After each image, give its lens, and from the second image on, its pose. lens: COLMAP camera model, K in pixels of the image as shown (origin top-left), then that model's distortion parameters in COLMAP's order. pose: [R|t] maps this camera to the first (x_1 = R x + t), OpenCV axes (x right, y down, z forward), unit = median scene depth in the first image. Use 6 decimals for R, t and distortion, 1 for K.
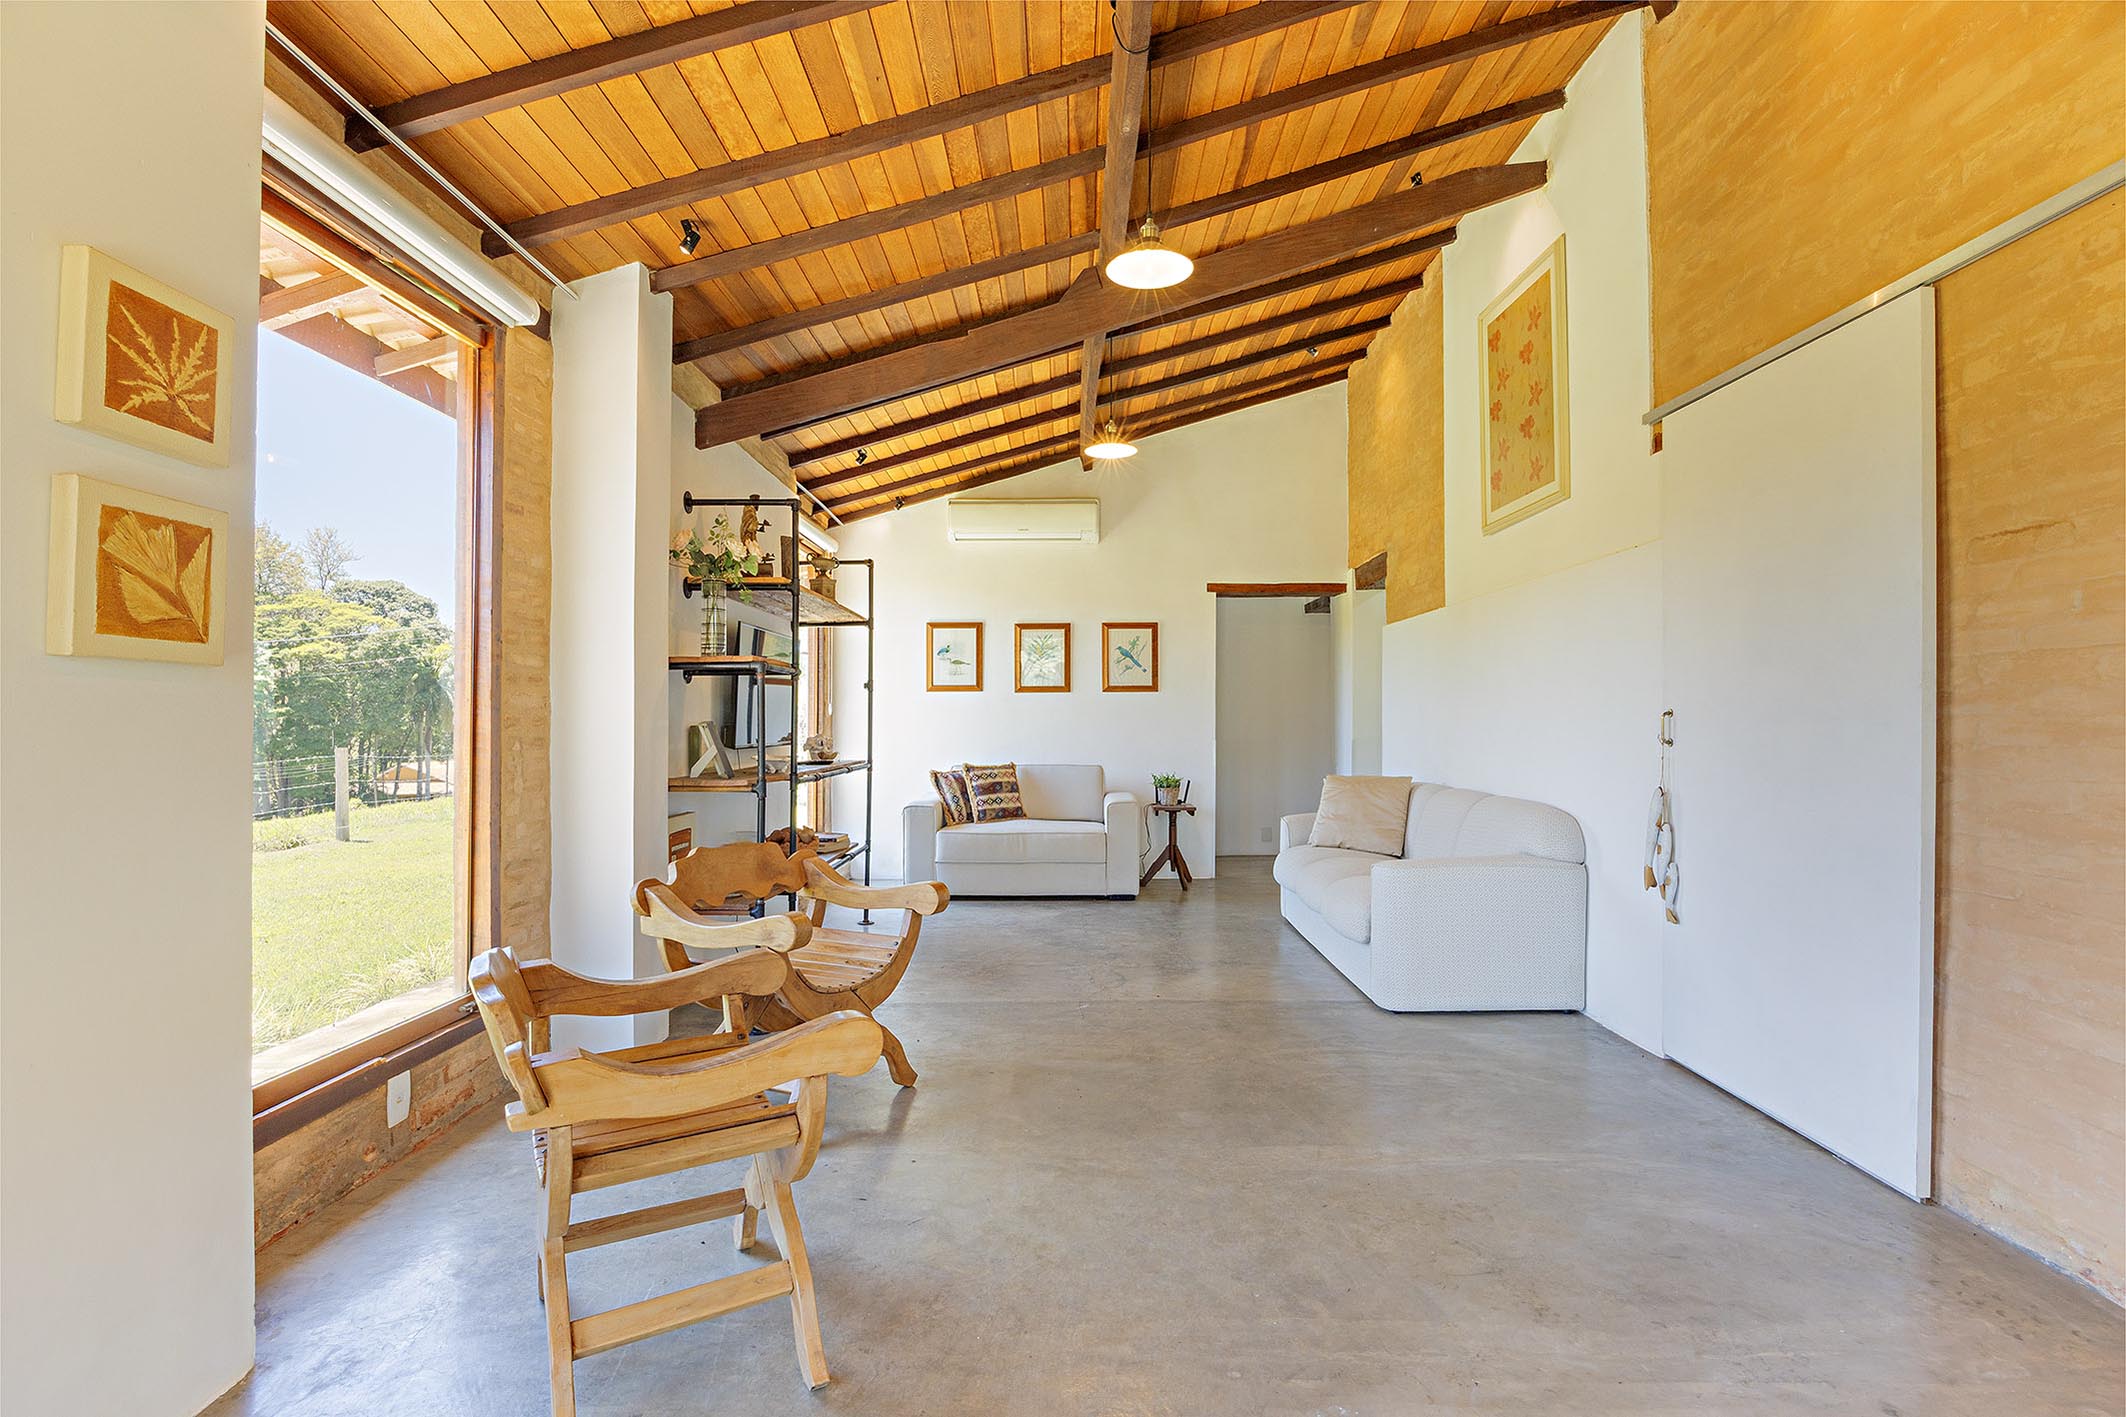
lens RADIAL K [[982.1, 0, 961.3], [0, 982.1, 729.0], [0, 0, 1]] dist [-0.011376, -0.001295]
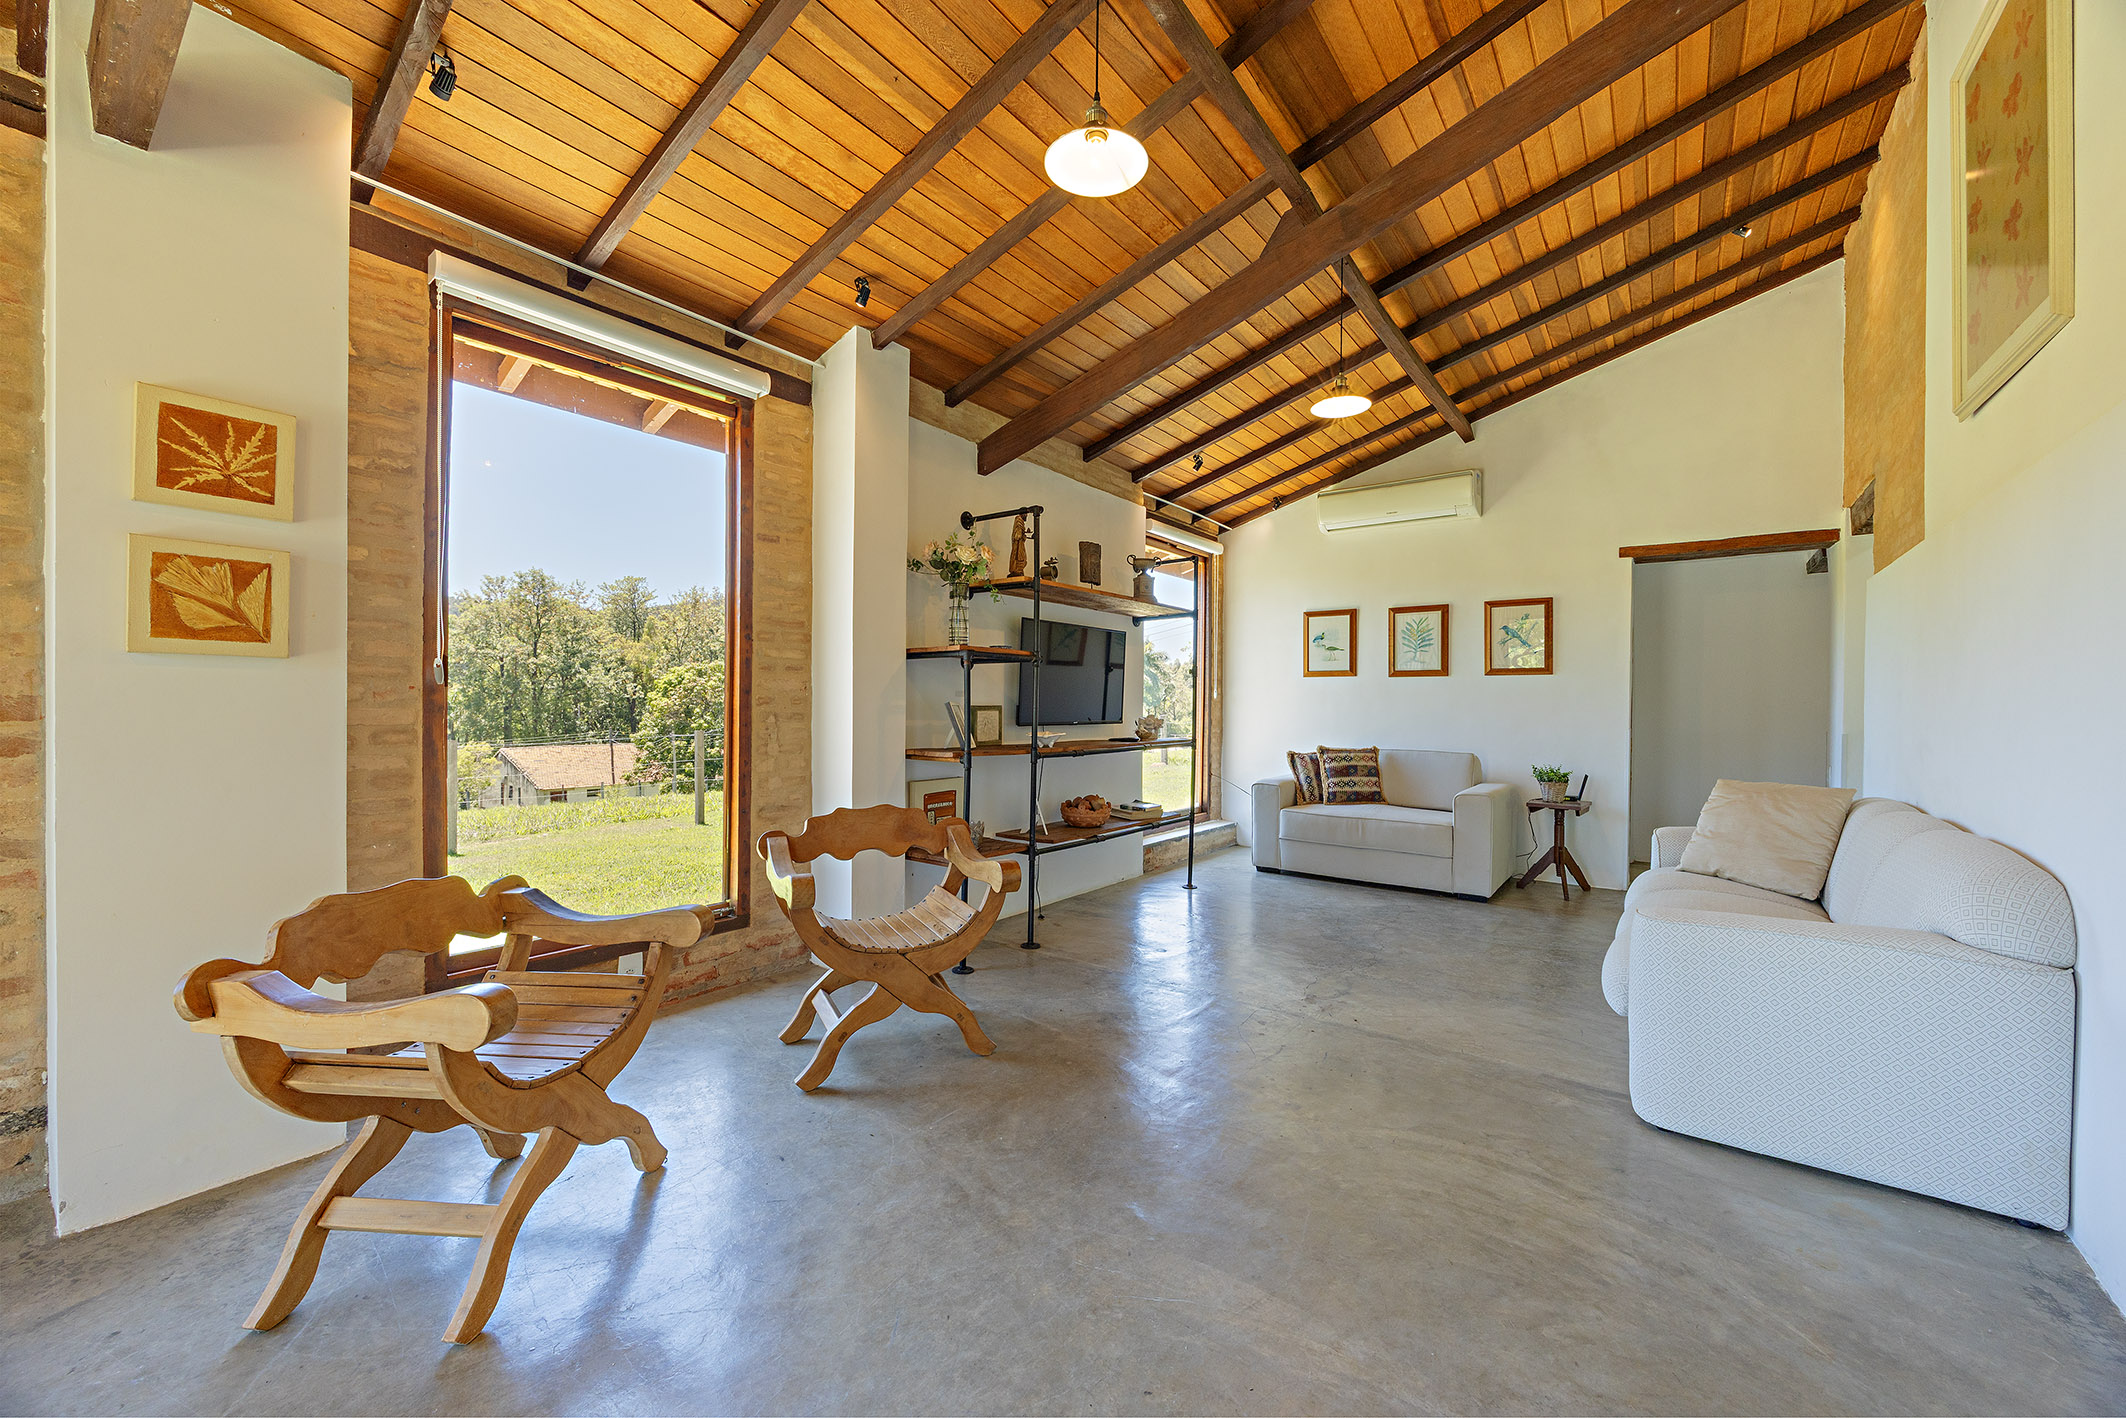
lens RADIAL K [[763.1, 0, 1059.4], [0, 763.1, 713.6], [0, 0, 1]] dist [-0.000554, -0.000033]
pose [[0.835950, 0.016589, -0.548554, 0.257146], [-0.013987, 0.999862, 0.008922, -0.002609], [0.548627, 0.000214, 0.836067, 0.211447]]
